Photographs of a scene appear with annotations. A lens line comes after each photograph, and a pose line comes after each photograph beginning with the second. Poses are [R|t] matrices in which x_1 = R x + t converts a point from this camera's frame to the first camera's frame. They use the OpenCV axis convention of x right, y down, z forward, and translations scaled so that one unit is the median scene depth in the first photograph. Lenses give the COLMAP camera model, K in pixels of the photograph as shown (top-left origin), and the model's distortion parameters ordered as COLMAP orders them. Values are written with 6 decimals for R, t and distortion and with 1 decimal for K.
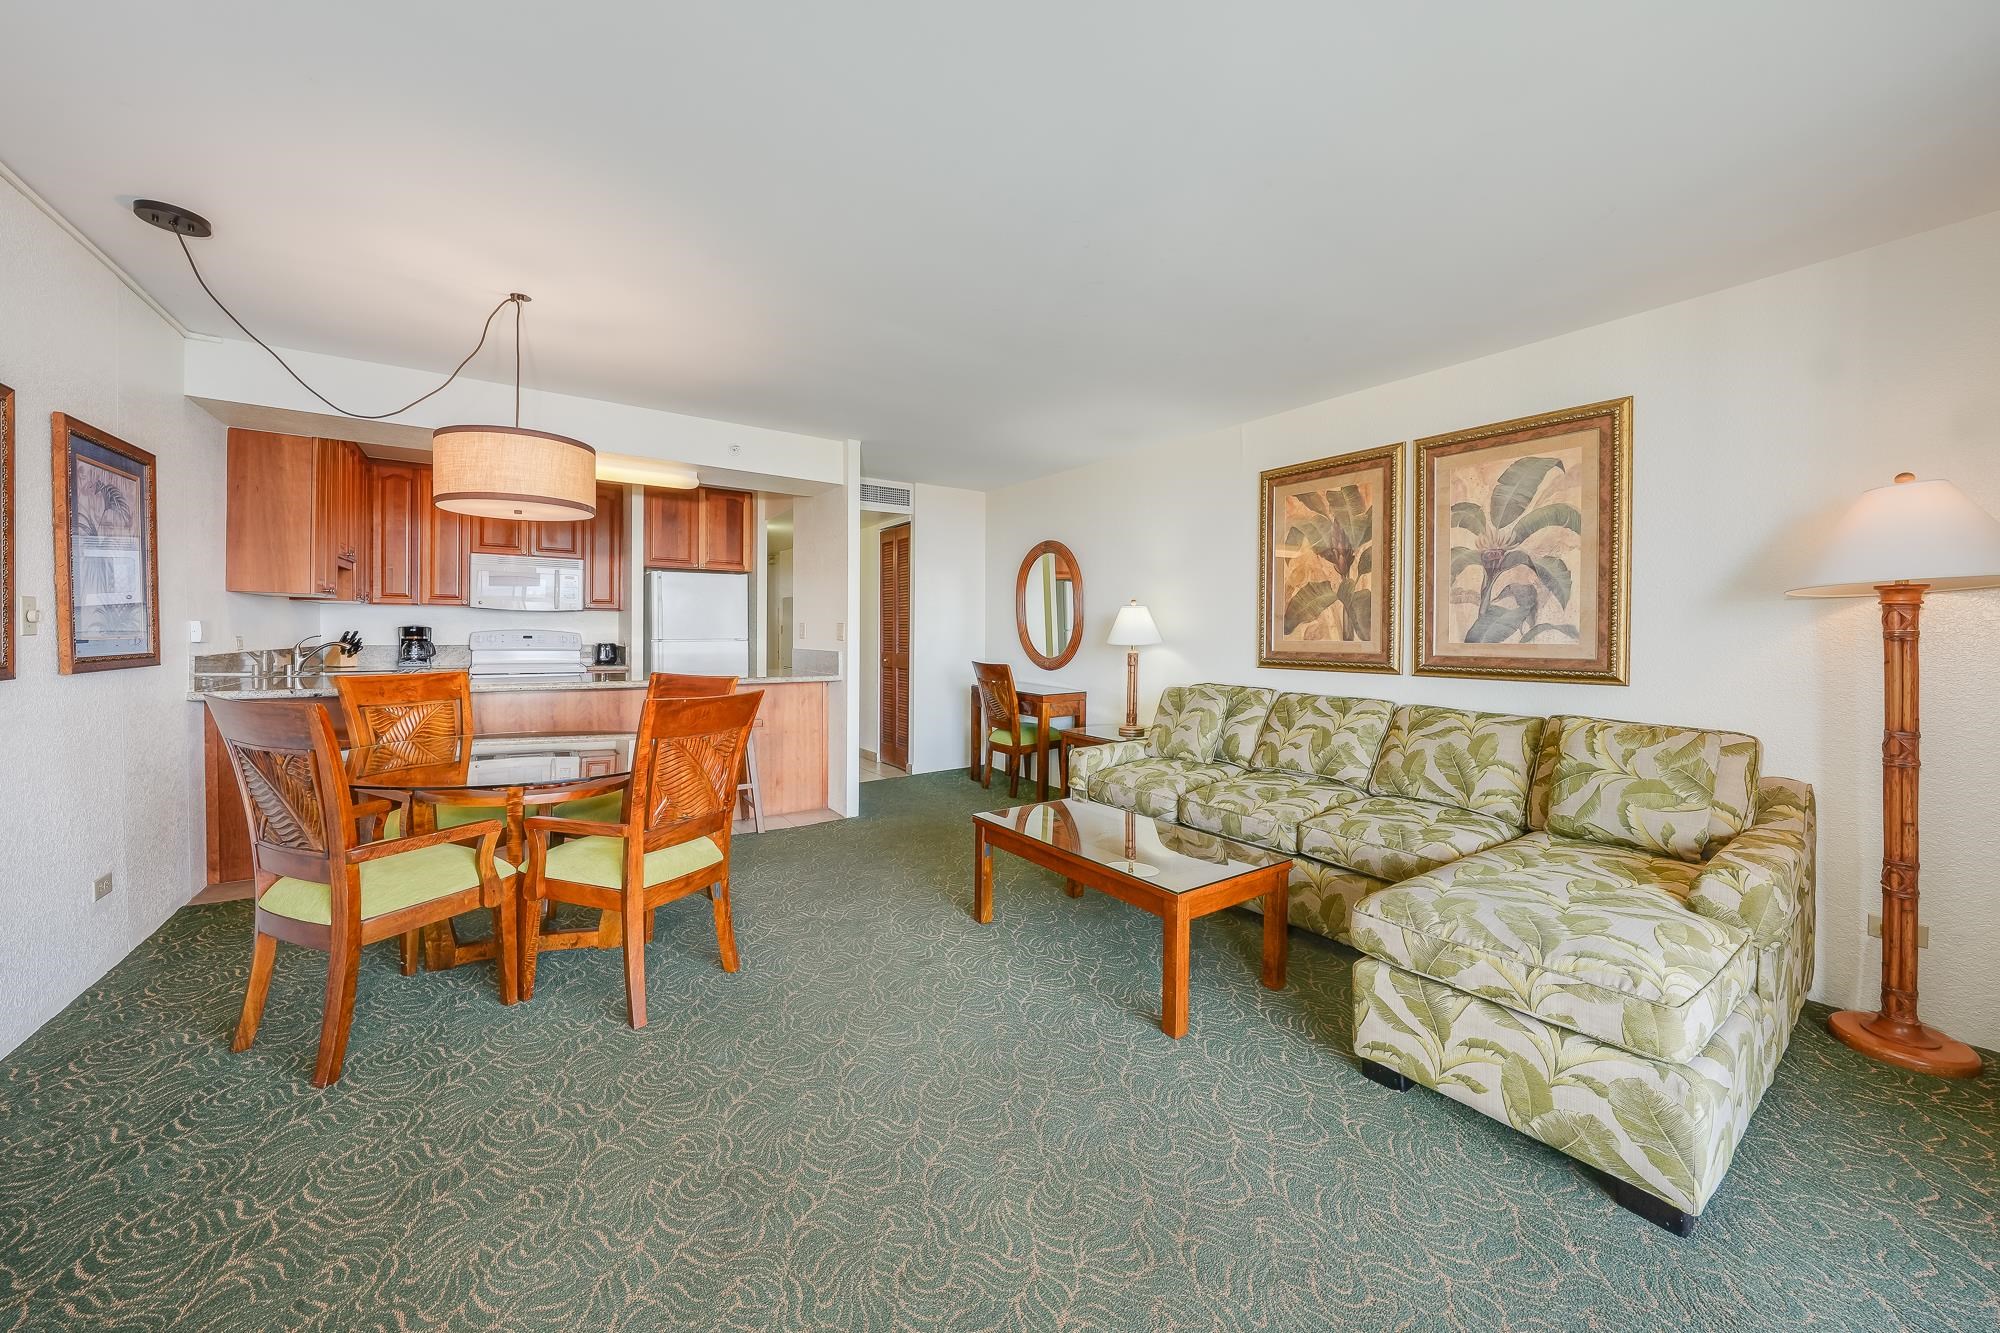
lens RADIAL K [[719.8, 0, 1006.1], [0, 719.8, 641.7], [0, 0, 1]] dist [-0.015177, 0.000916]
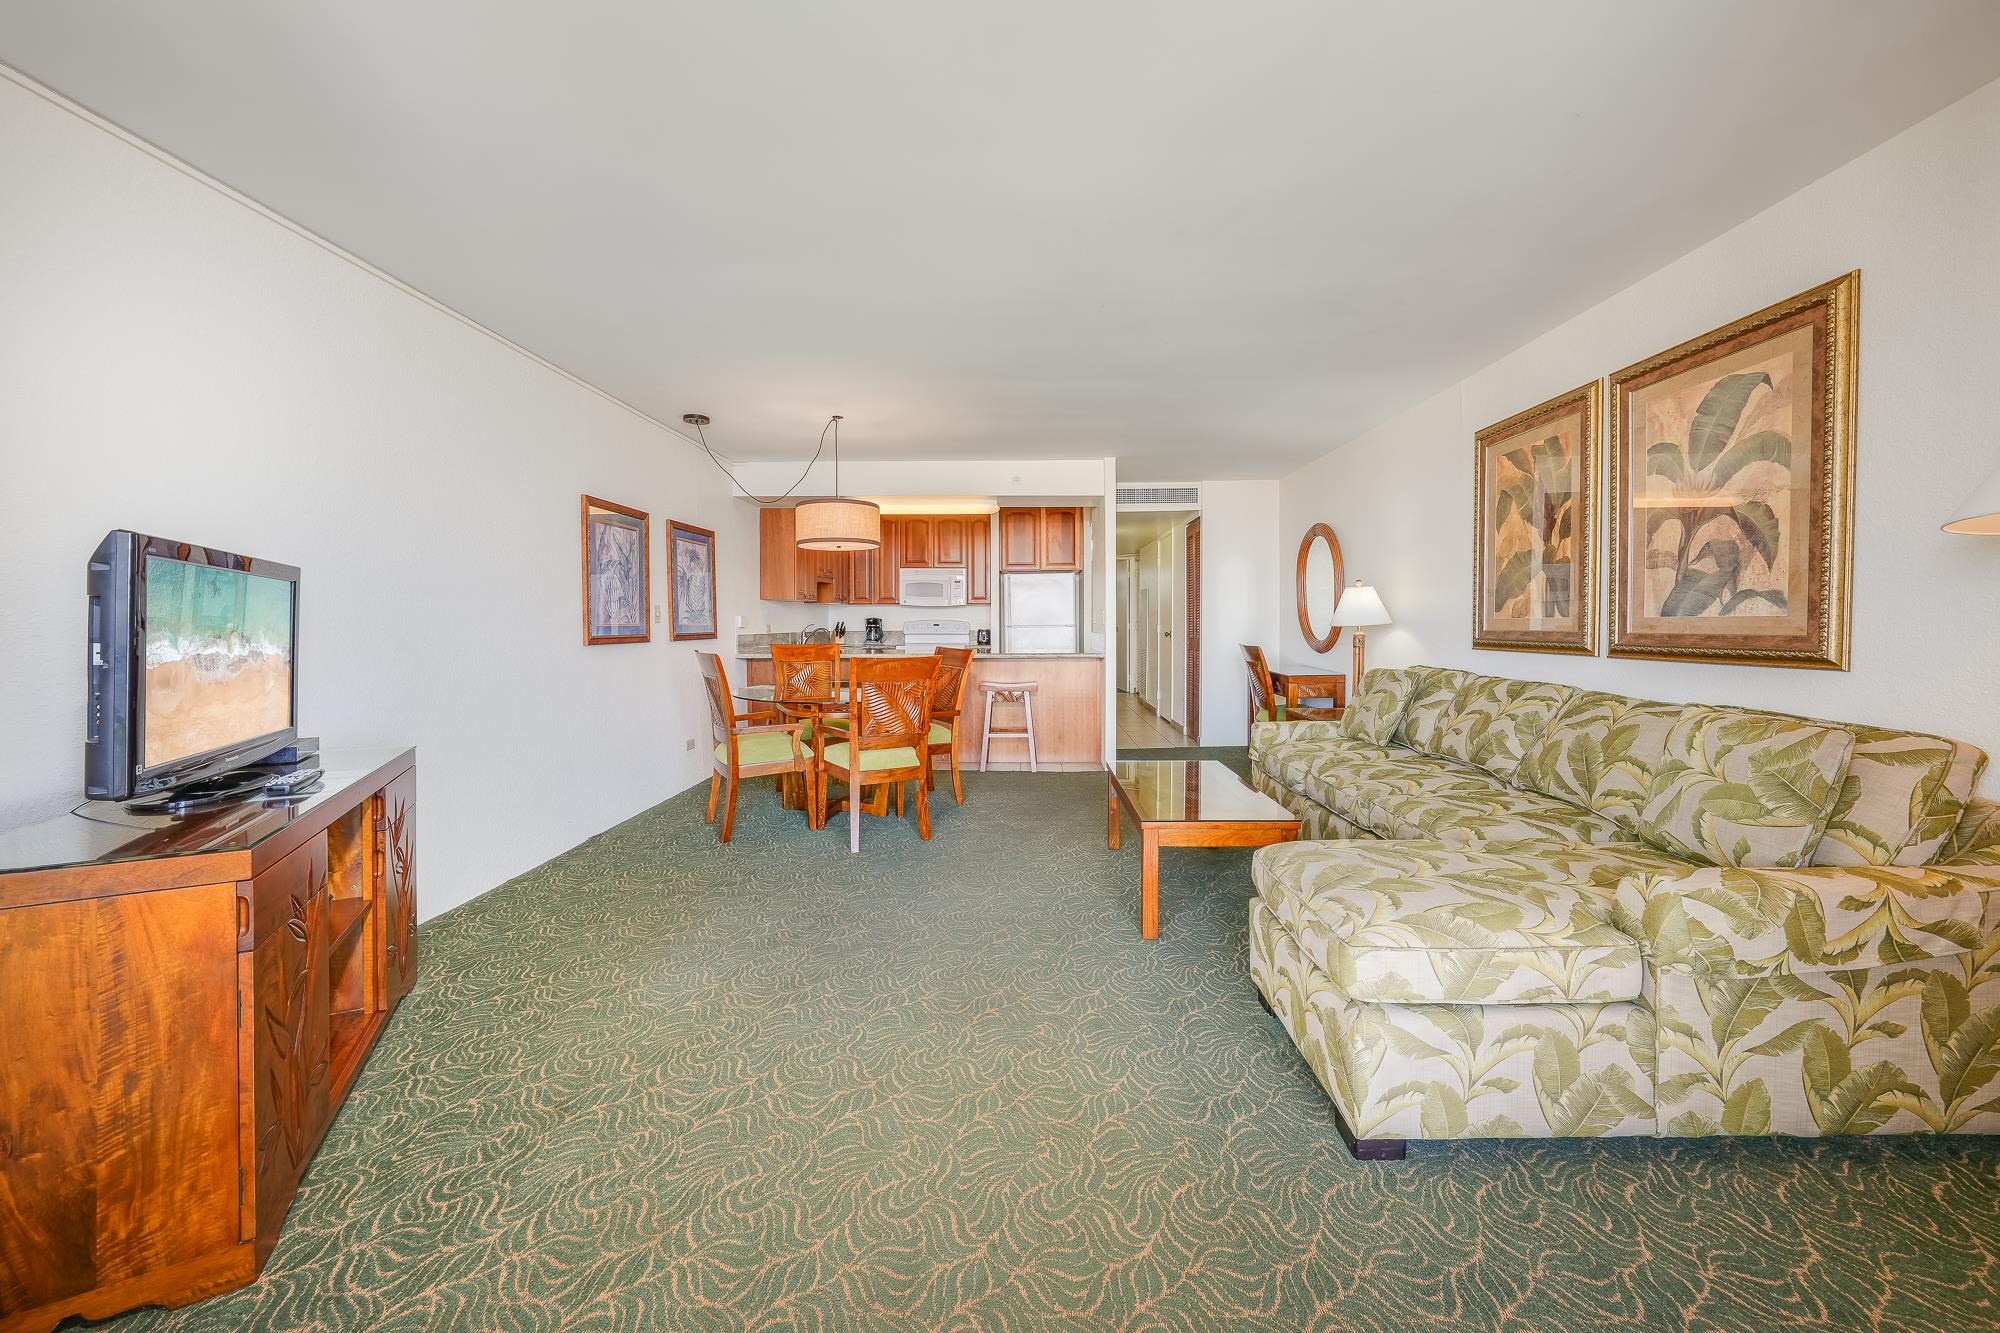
lens RADIAL K [[708.7, 0, 1009.2], [0, 708.7, 636.5], [0, 0, 1]] dist [-0.006876, -0.000056]
pose [[0.802924, 0.000080, -0.596082, 0.499607], [0.004035, 0.999976, 0.005570, 0.015838], [0.596068, -0.006877, 0.802904, -0.074436]]
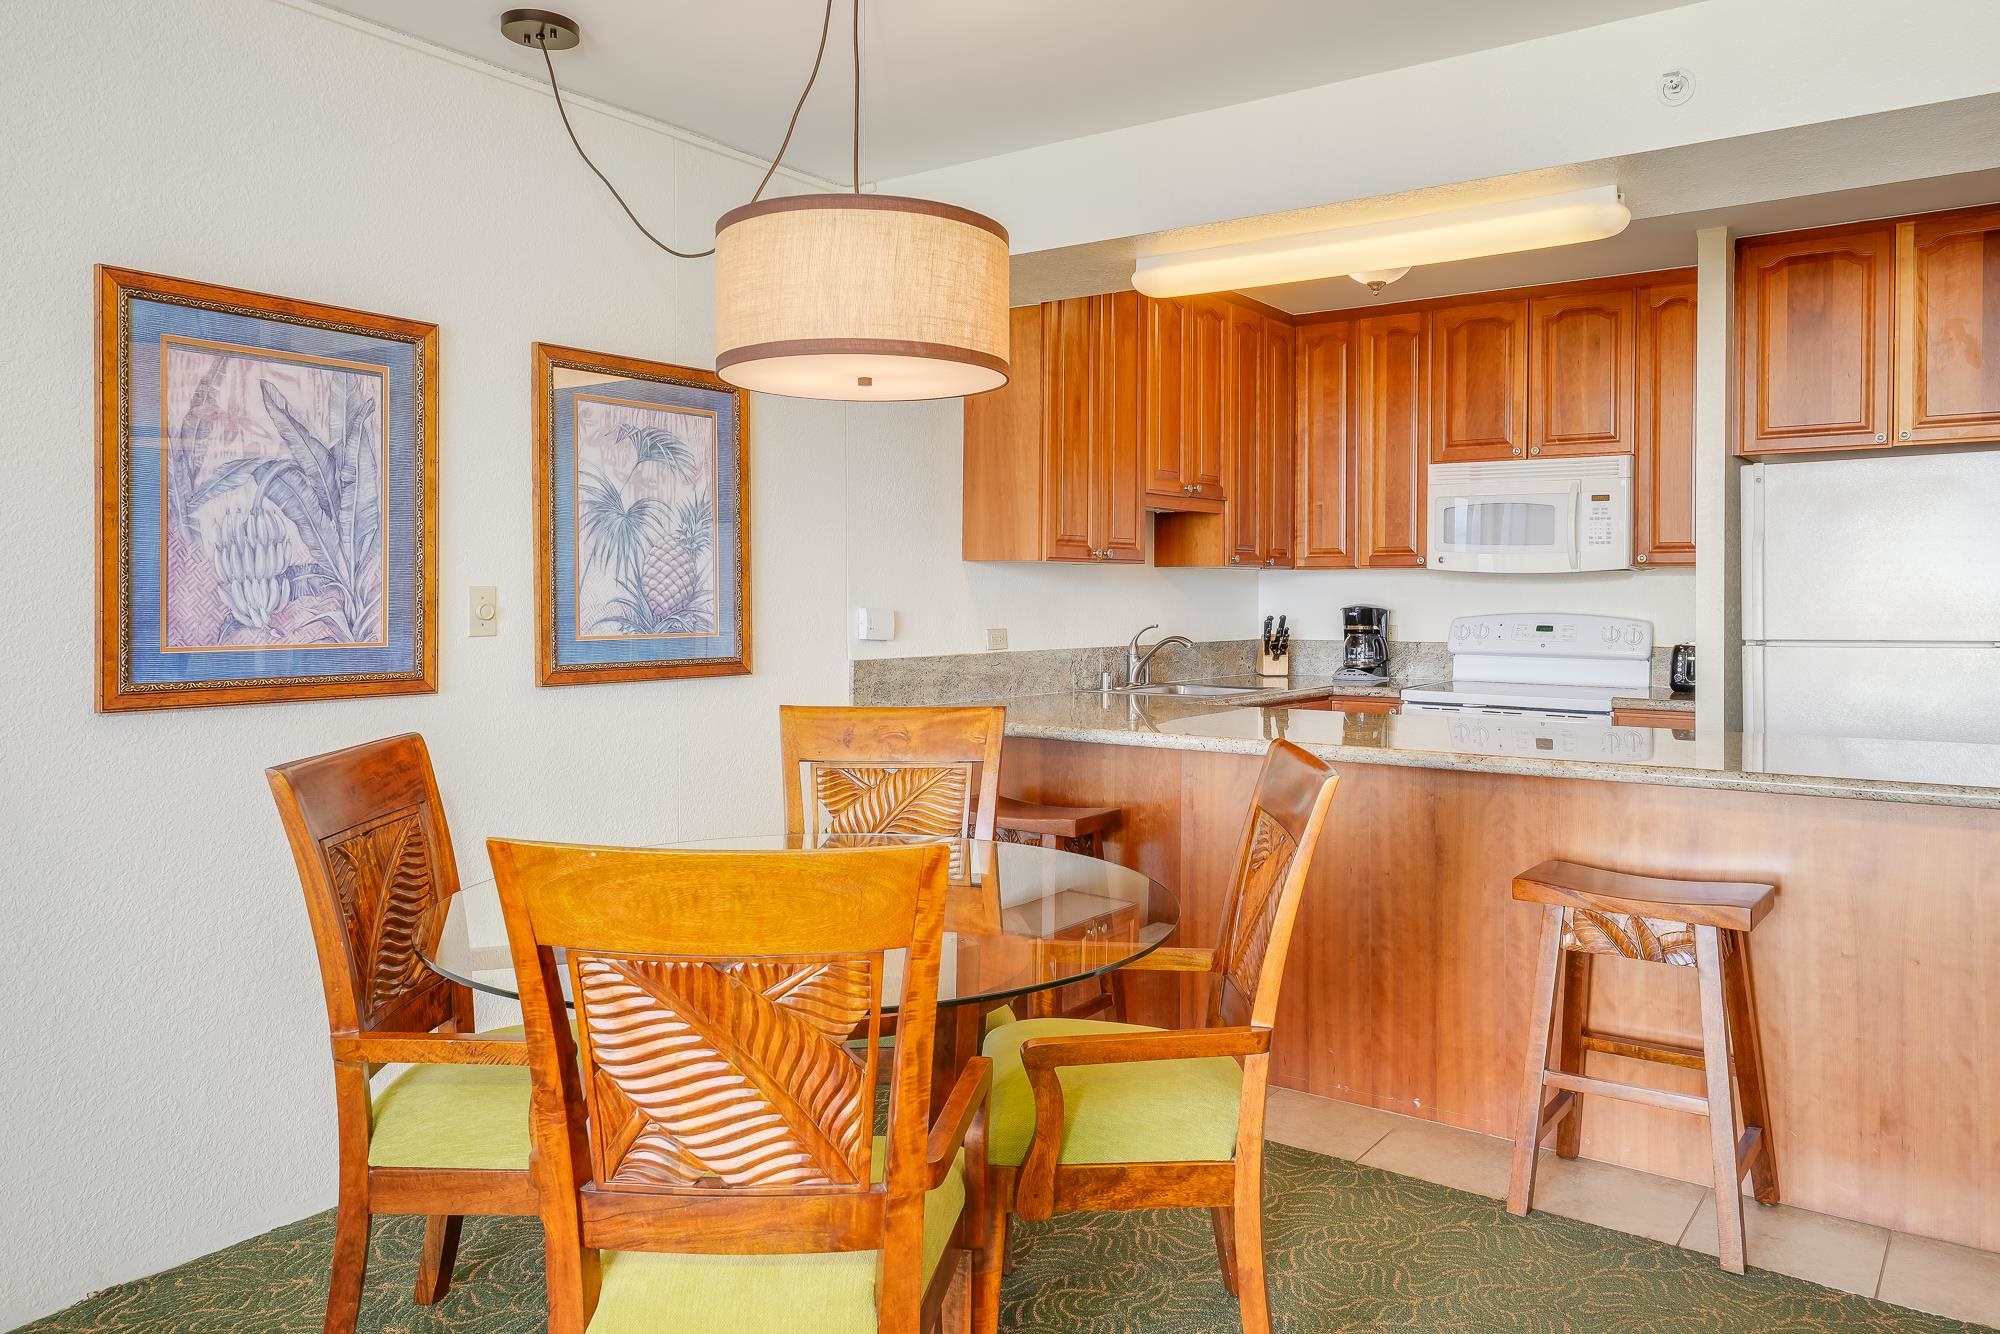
lens RADIAL K [[1432.5, 0, 1064.5], [0, 1432.5, 610.4], [0, 0, 1]] dist [0.026795, 0.006053]
pose [[0.352645, 0.000378, -0.935757, 0.197711], [-0.007343, 0.999970, -0.002363, -0.024086], [0.935728, 0.007704, 0.352637, 0.637261]]
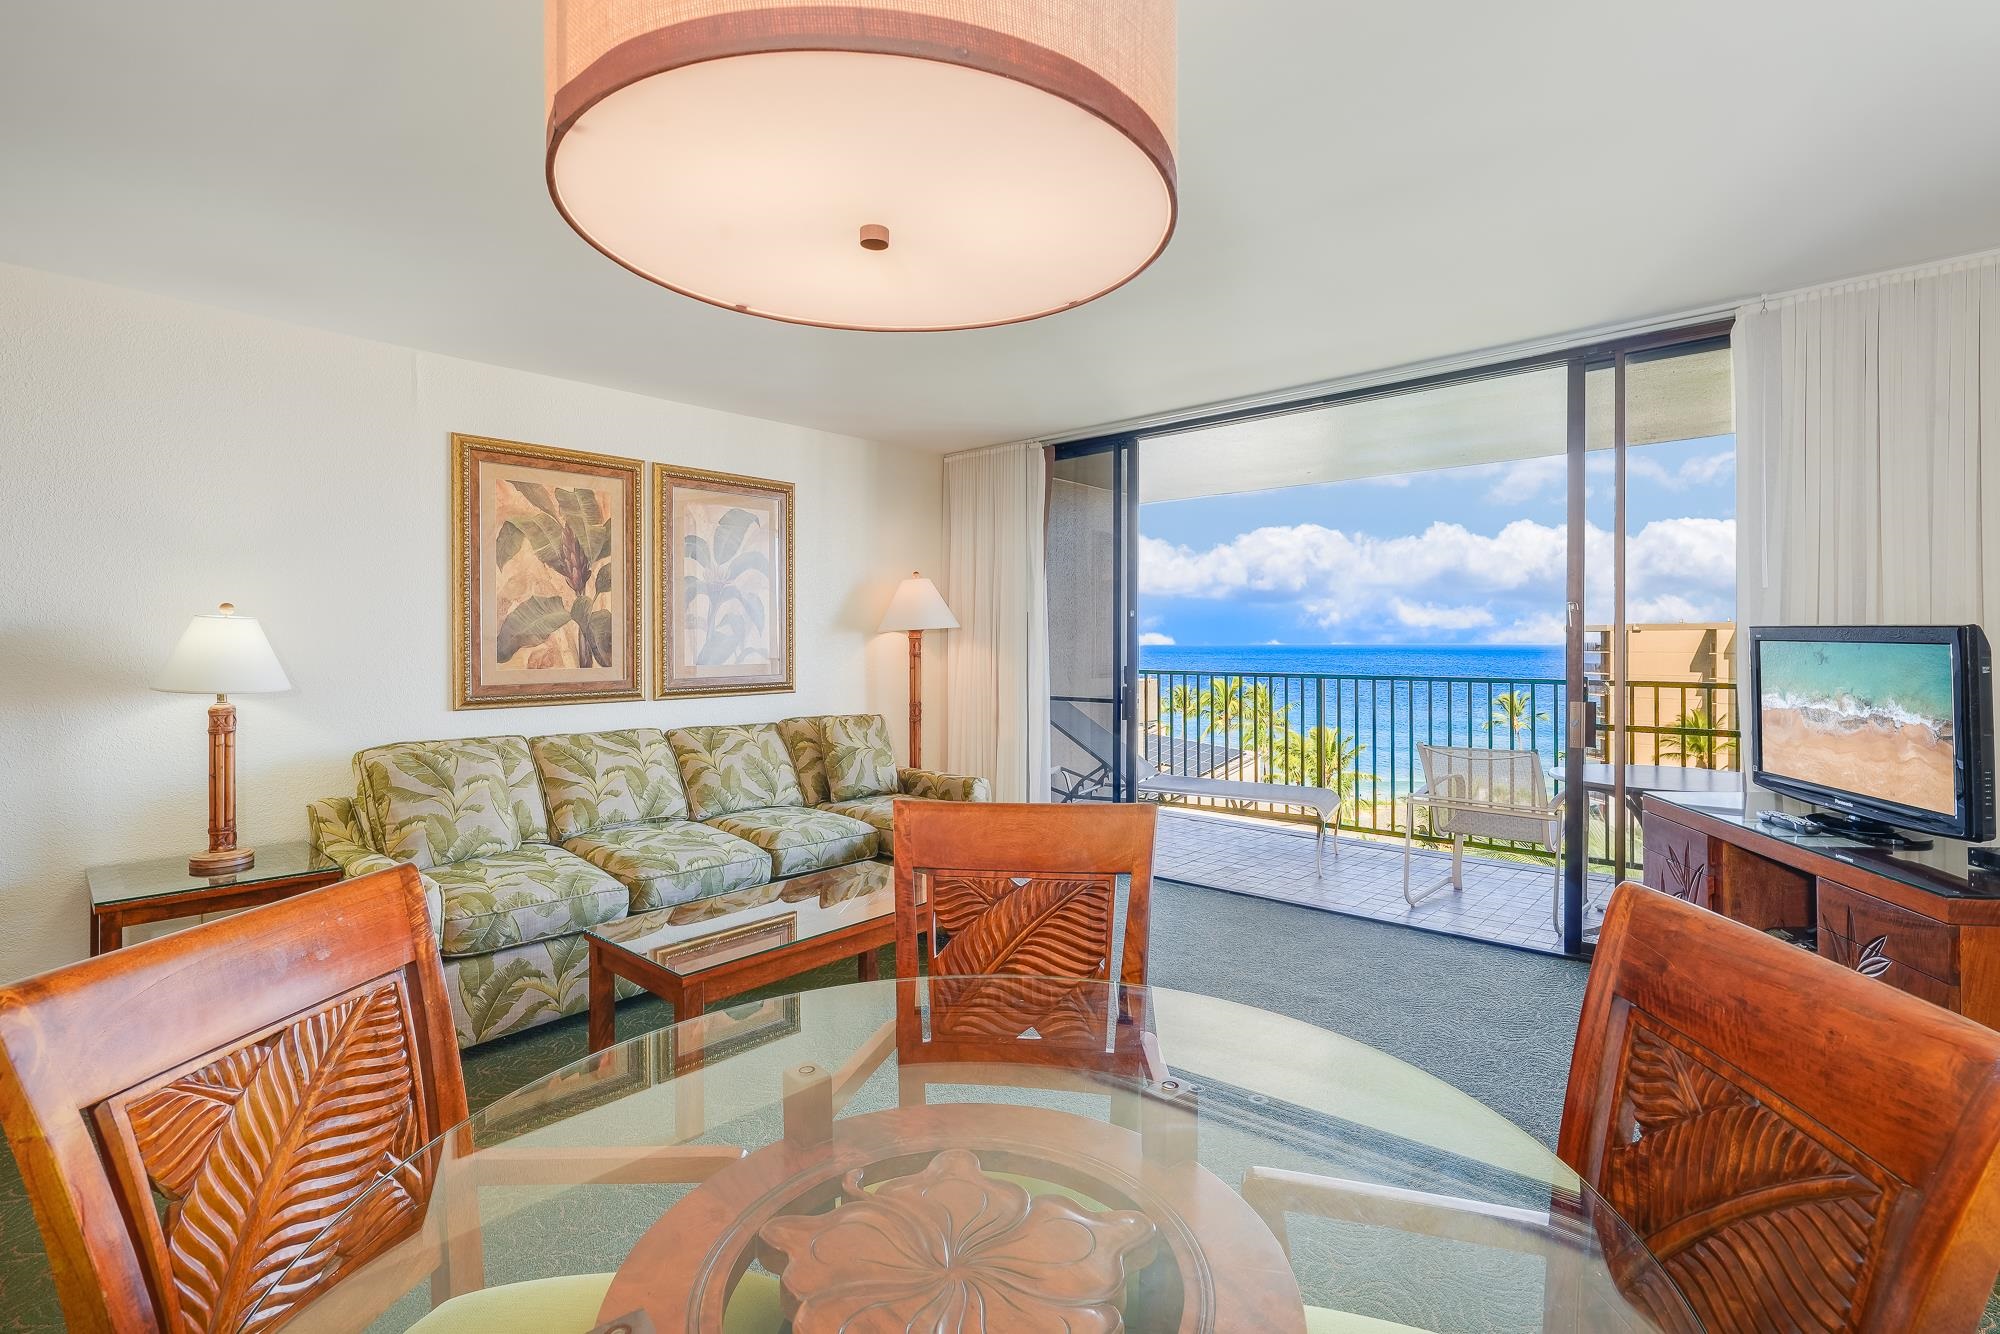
lens RADIAL K [[927.1, 0, 995.0], [0, 927.1, 643.1], [0, 0, 1]] dist [-0.001982, 0.001404]
pose [[-0.223619, -0.012414, 0.974597, -0.790208], [0.009398, 0.999845, 0.014892, -0.046645], [-0.974631, 0.012490, -0.223468, 0.832030]]
